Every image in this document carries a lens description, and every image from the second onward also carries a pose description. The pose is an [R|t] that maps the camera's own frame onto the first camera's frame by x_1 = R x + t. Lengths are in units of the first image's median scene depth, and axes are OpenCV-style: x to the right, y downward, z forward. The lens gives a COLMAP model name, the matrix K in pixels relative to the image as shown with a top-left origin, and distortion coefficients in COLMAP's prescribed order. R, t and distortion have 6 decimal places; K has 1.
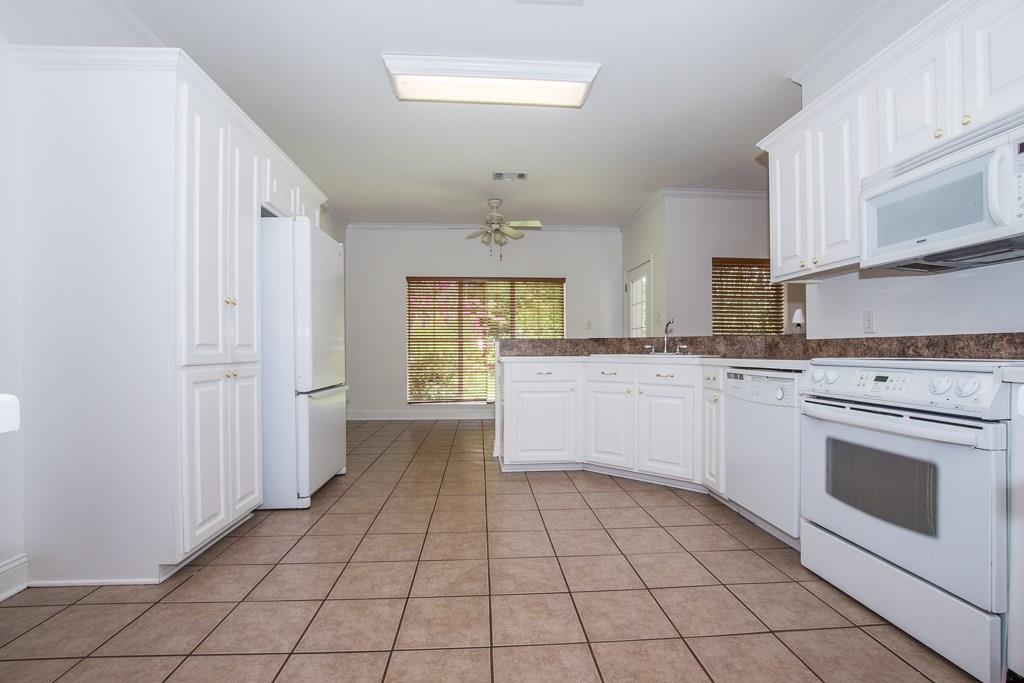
lens RADIAL K [[452.9, 0, 515.7], [0, 452.9, 345.6], [0, 0, 1]] dist [-0.018787, 0.001156]
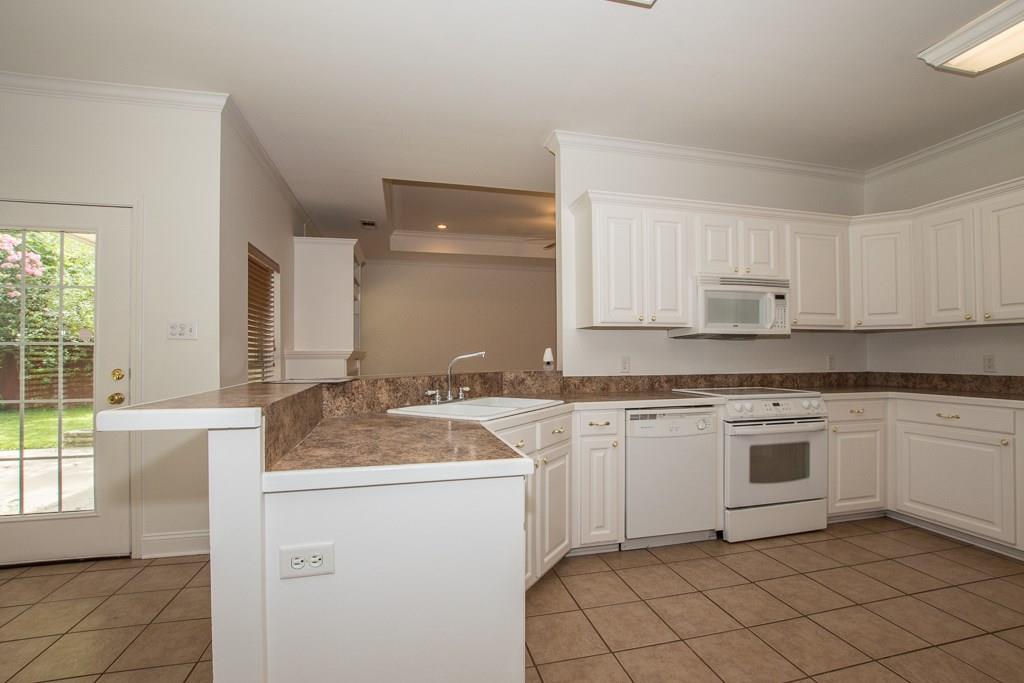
lens RADIAL K [[452.9, 0, 514.5], [0, 452.9, 349.0], [0, 0, 1]] dist [-0.018787, 0.001156]
pose [[-0.169705, 0.012350, 0.985417, -0.640446], [-0.006117, 0.999889, -0.013585, -0.095516], [-0.985476, -0.008334, -0.169611, 1.888702]]
